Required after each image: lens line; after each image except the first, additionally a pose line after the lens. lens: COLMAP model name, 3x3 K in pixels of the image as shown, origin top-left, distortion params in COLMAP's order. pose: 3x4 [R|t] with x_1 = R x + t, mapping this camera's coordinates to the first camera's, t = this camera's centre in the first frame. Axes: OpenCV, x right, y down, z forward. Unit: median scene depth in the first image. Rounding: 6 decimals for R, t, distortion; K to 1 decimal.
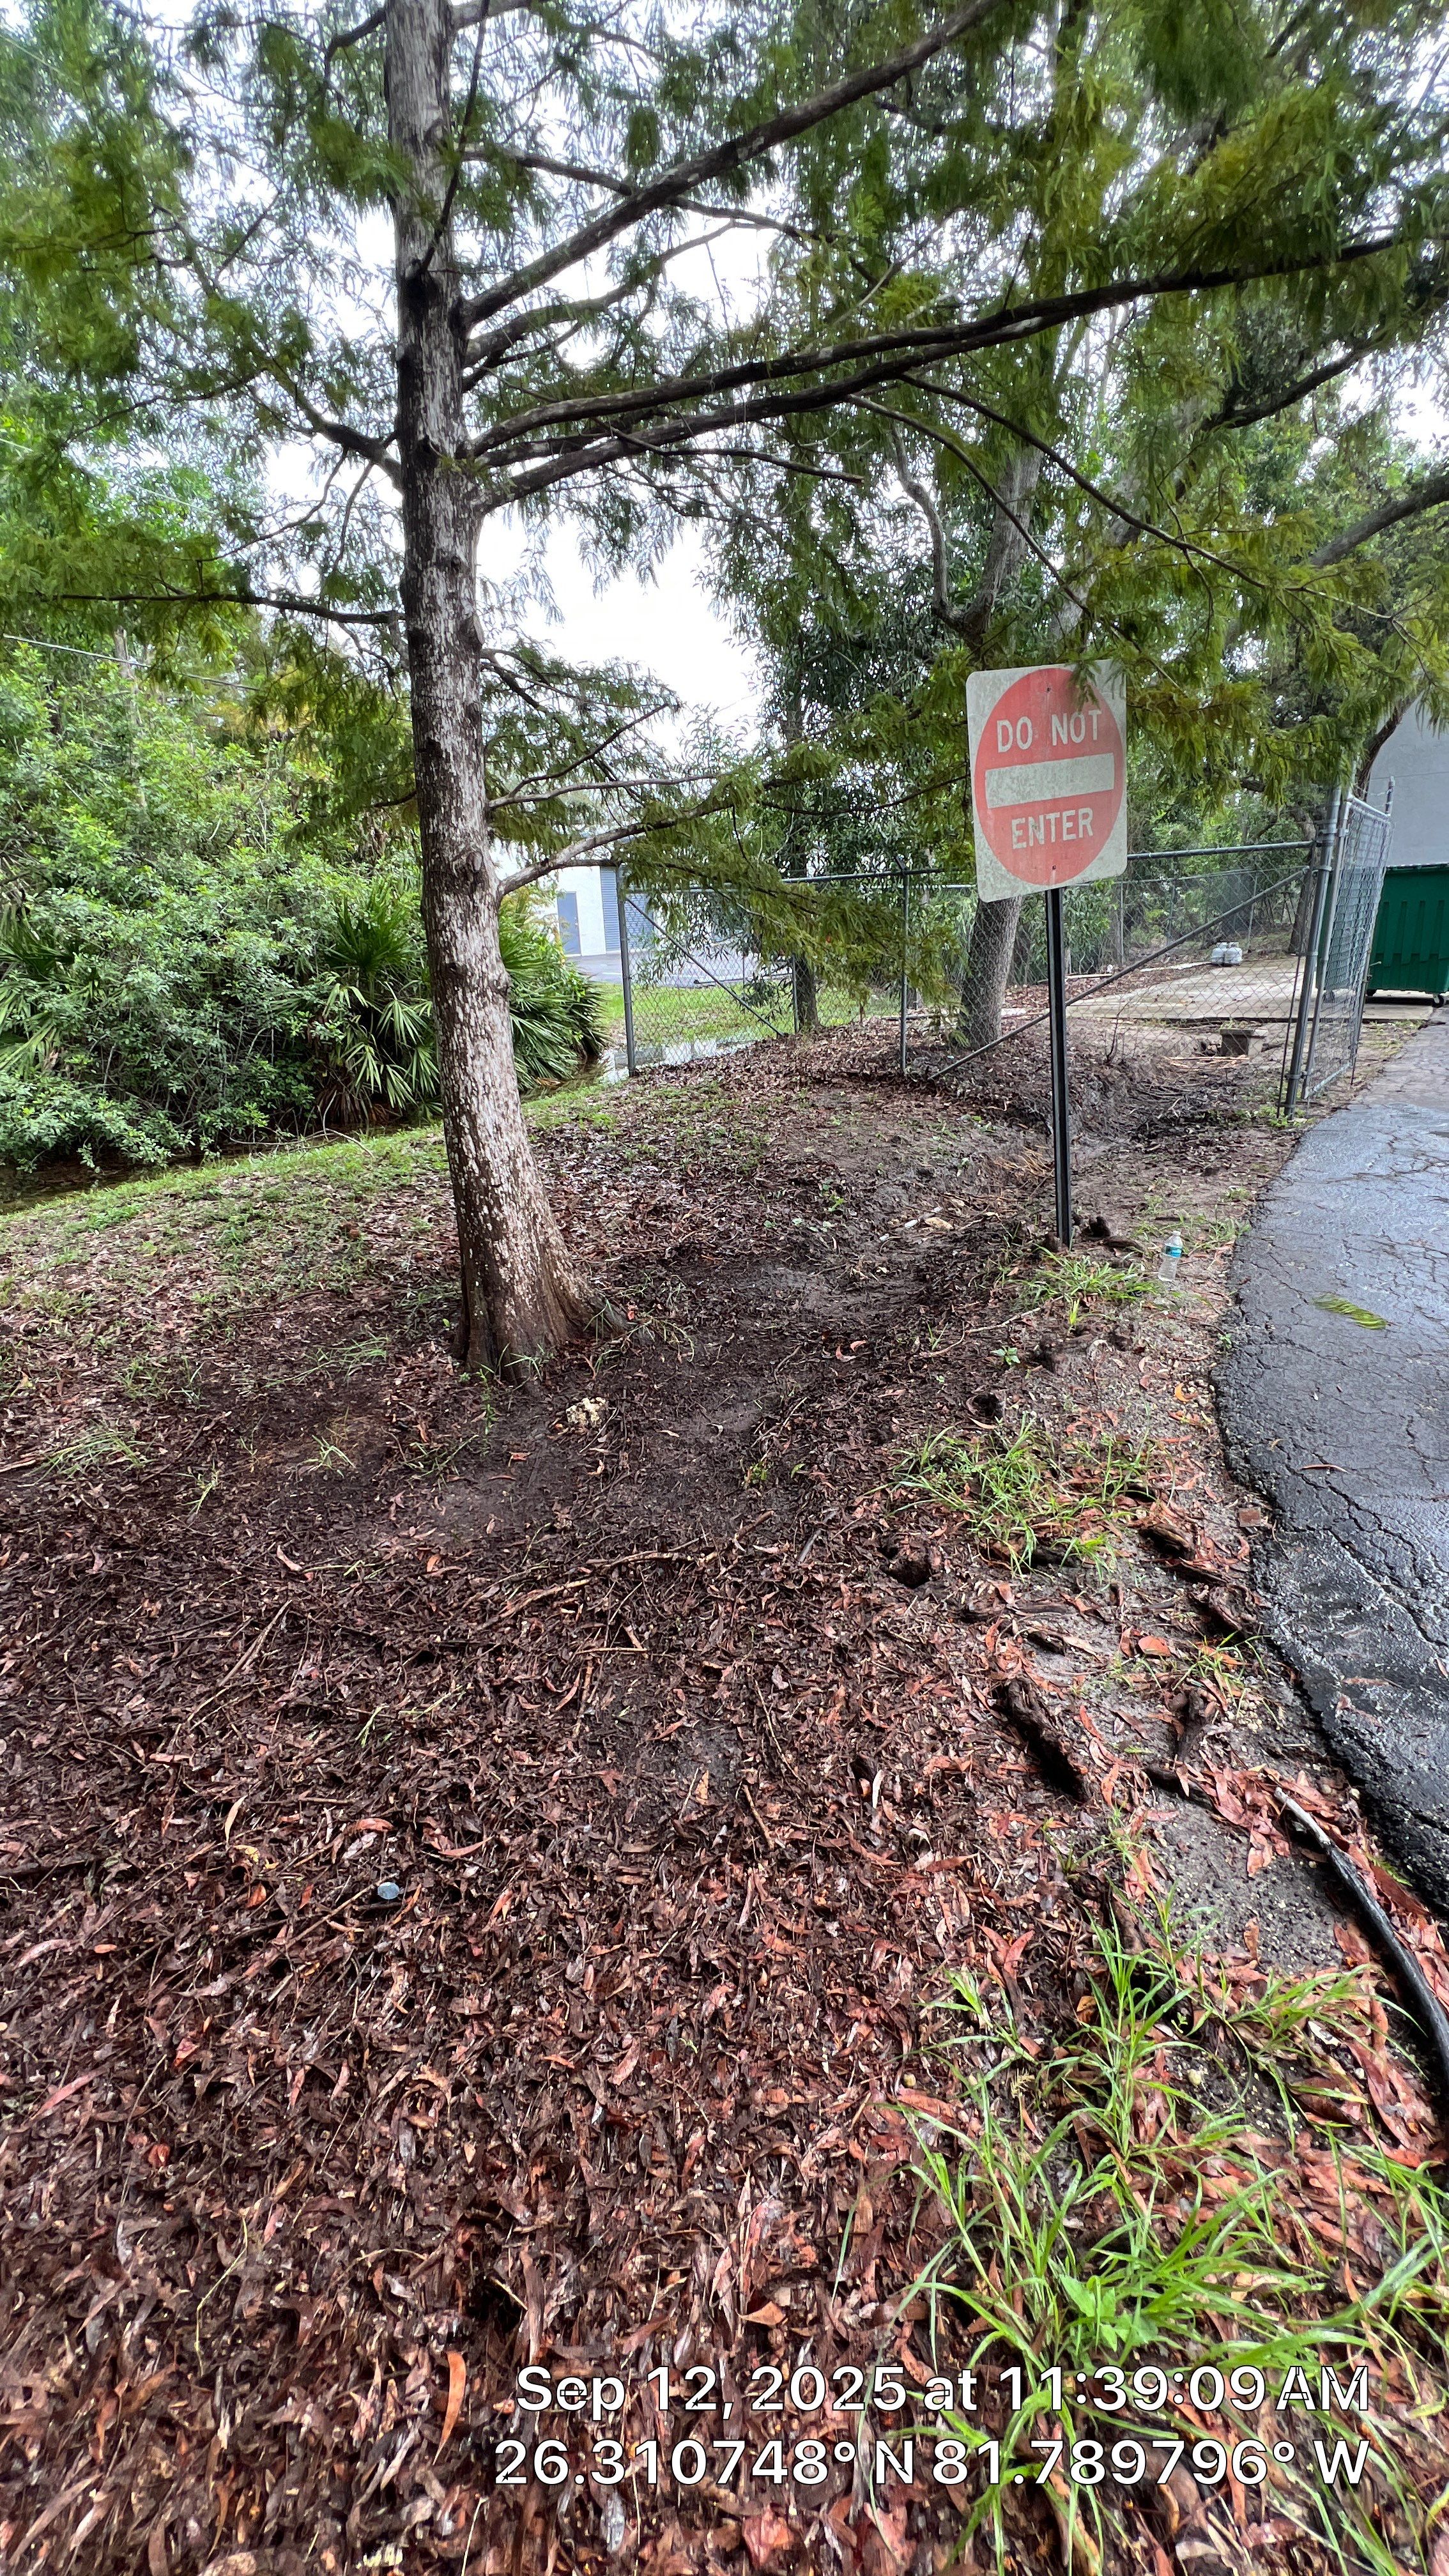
lens RADIAL K [[1015.2, 0, 730.7], [0, 1015.2, 1279.4], [0, 0, 1]] dist [-0.003736, -0.000086]
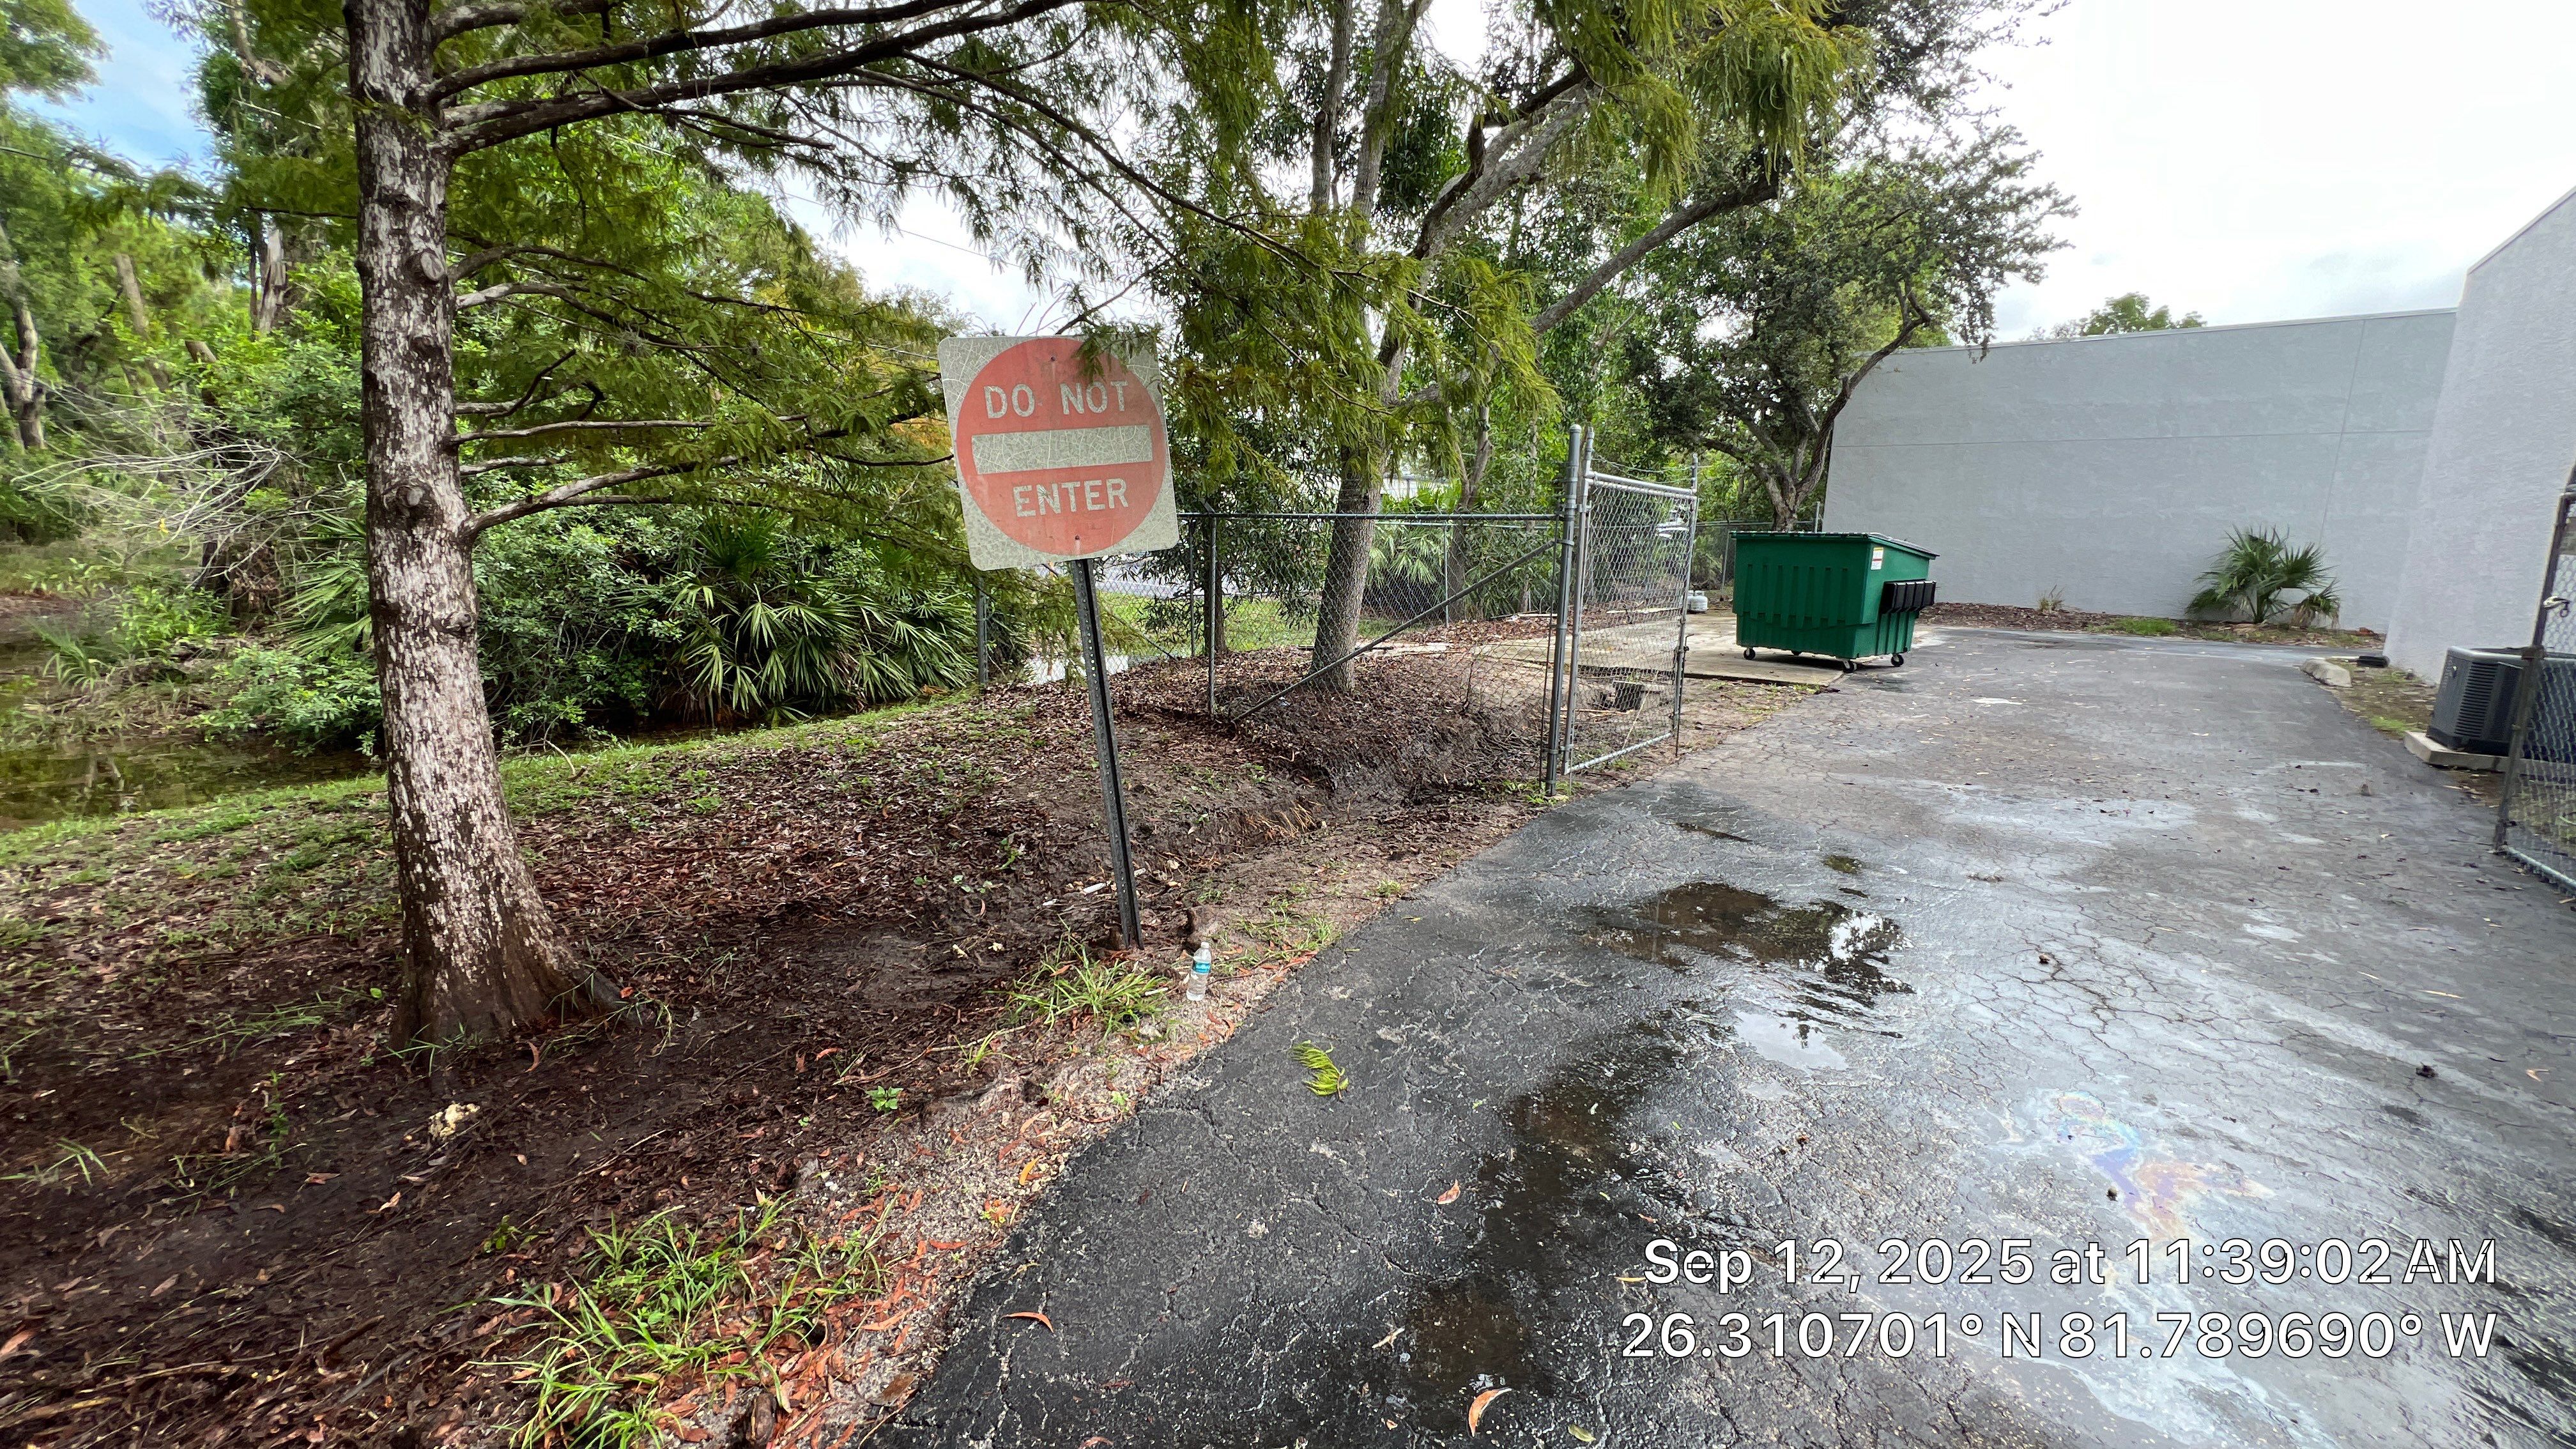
lens RADIAL K [[1015.2, 0, 1283.7], [0, 1015.2, 721.7], [0, 0, 1]] dist [-0.003736, -0.000086]
pose [[0.997922, 0.063723, -0.009588, 0.249938], [-0.064439, 0.985932, -0.154224, -0.052356], [-0.000375, 0.154522, 0.987989, 0.053397]]
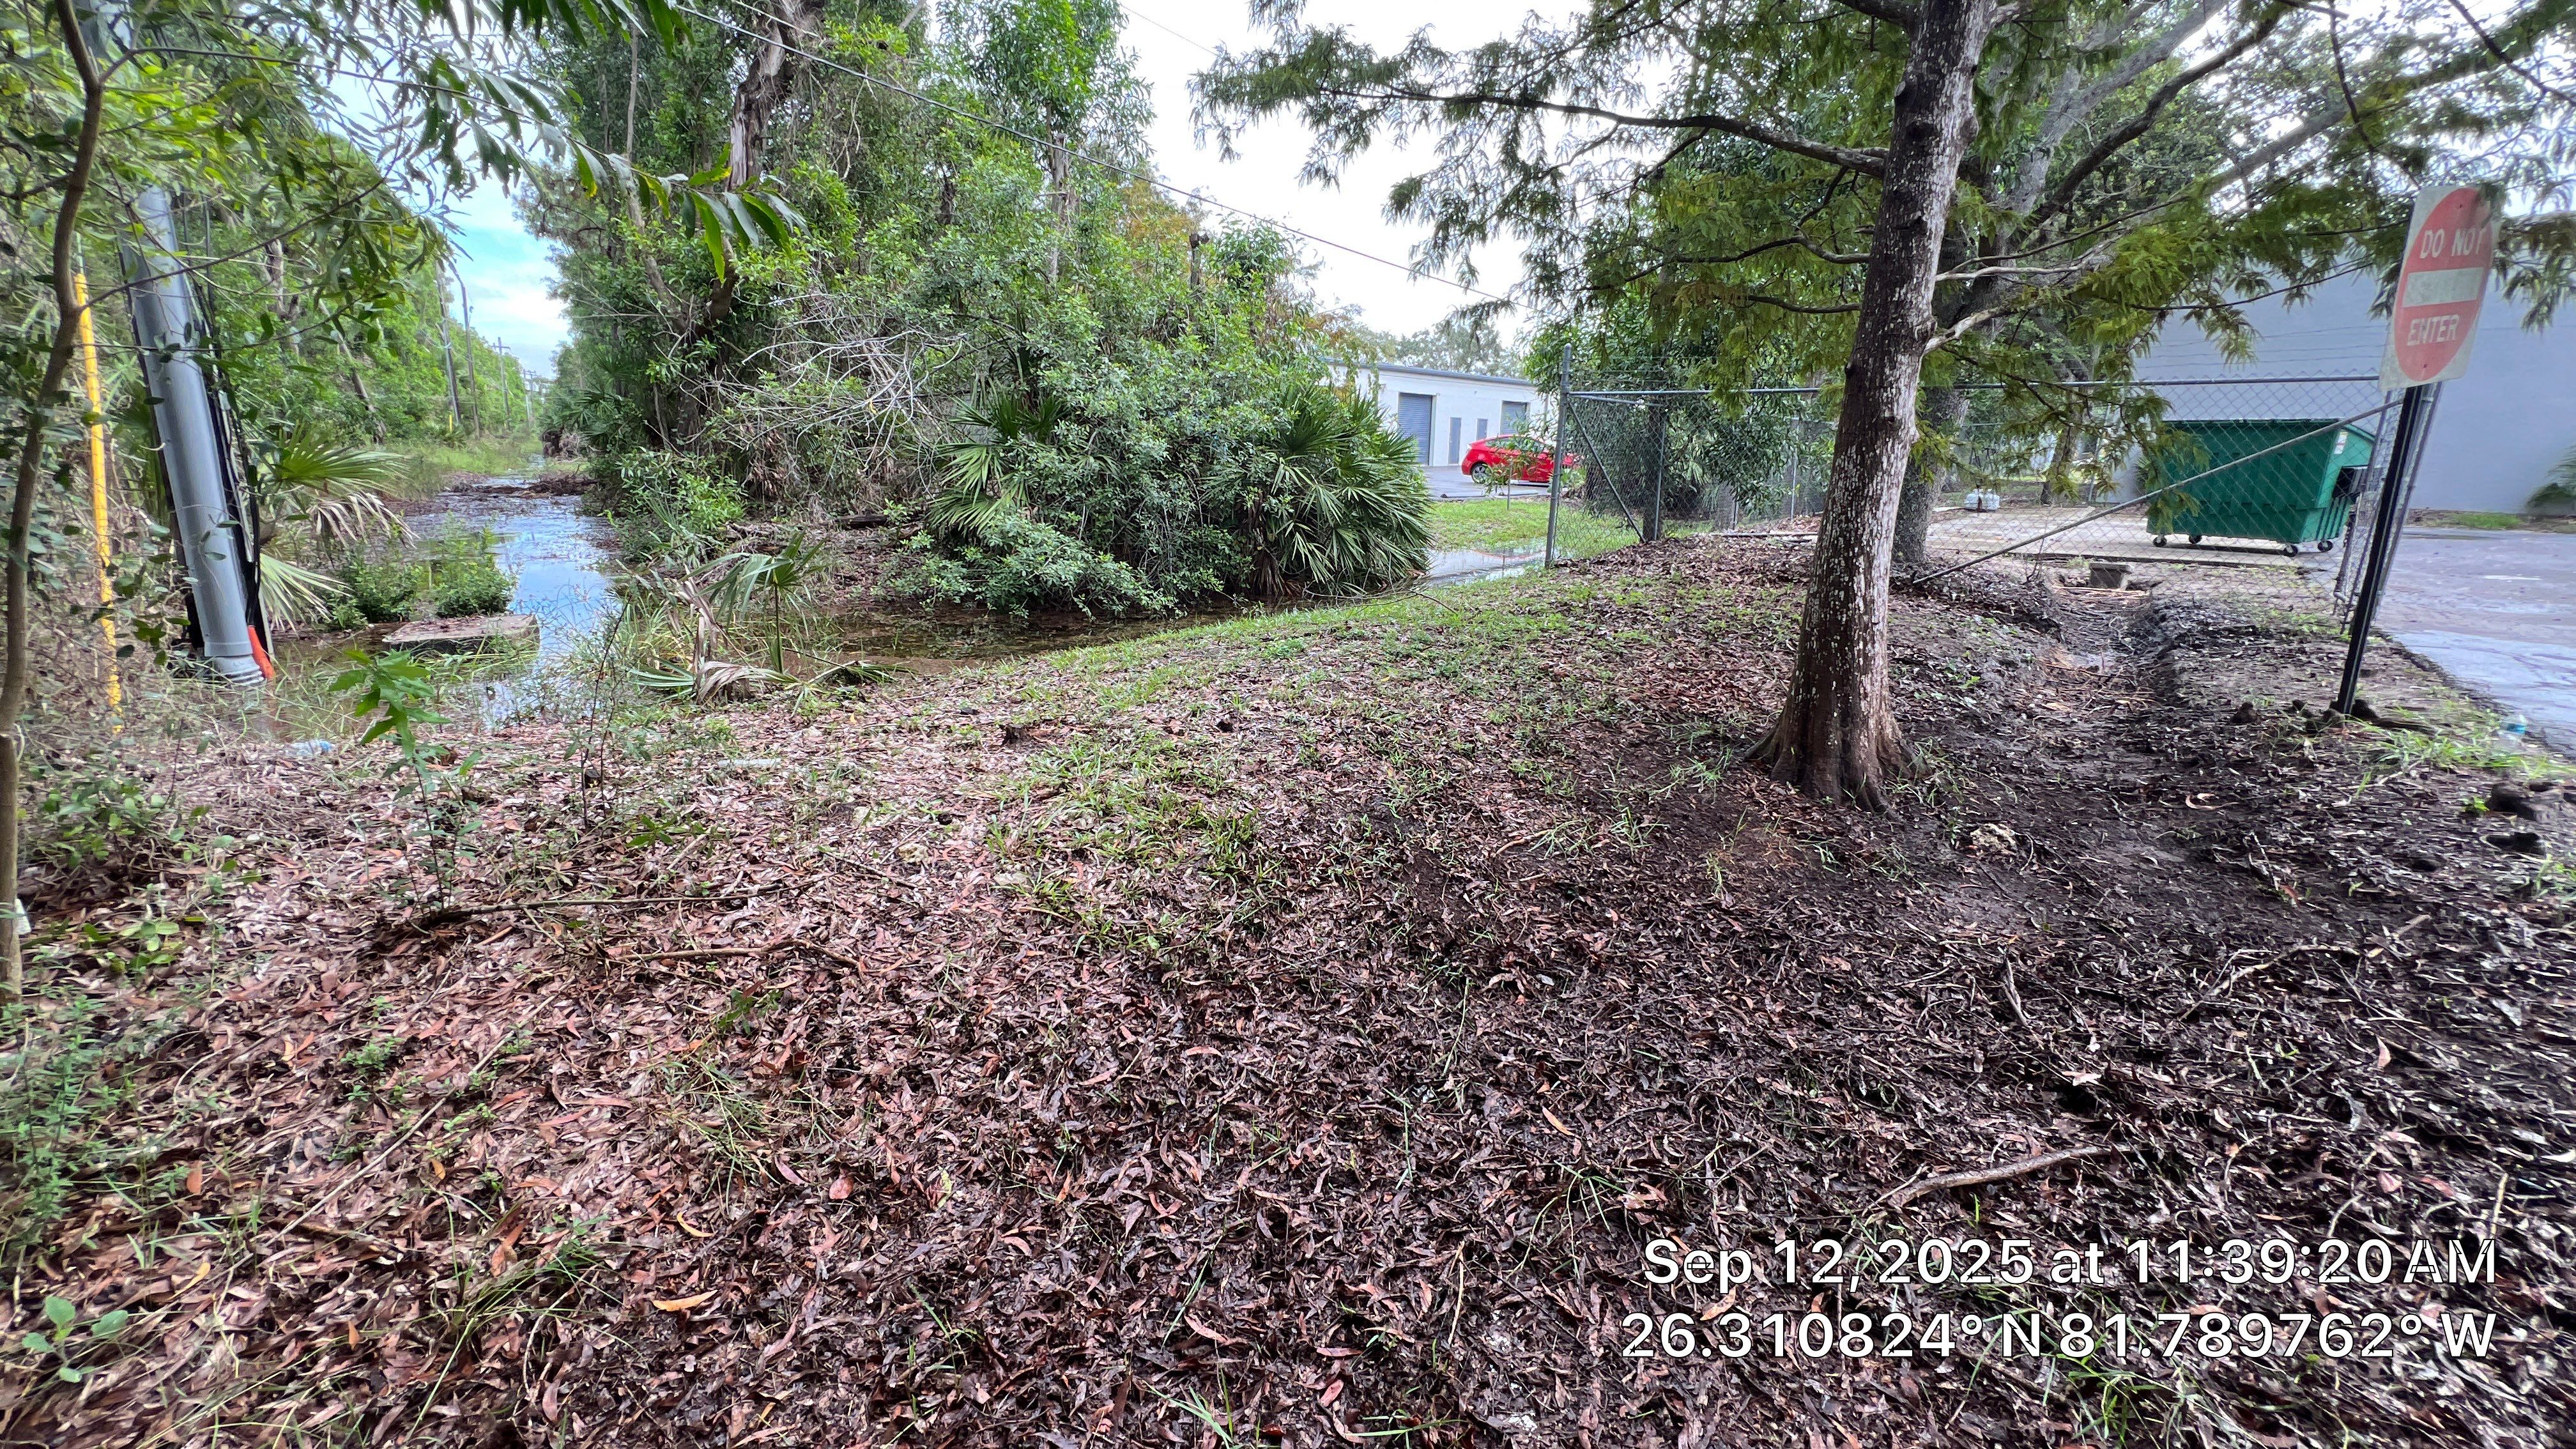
lens RADIAL K [[1015.2, 0, 1285.5], [0, 1015.2, 717.2], [0, 0, 1]] dist [-0.003736, -0.000086]
pose [[0.997027, 0.067768, -0.036682, -0.394163], [-0.070526, 0.994297, -0.080001, 0.066598], [0.031051, 0.082350, 0.996120, -0.040294]]
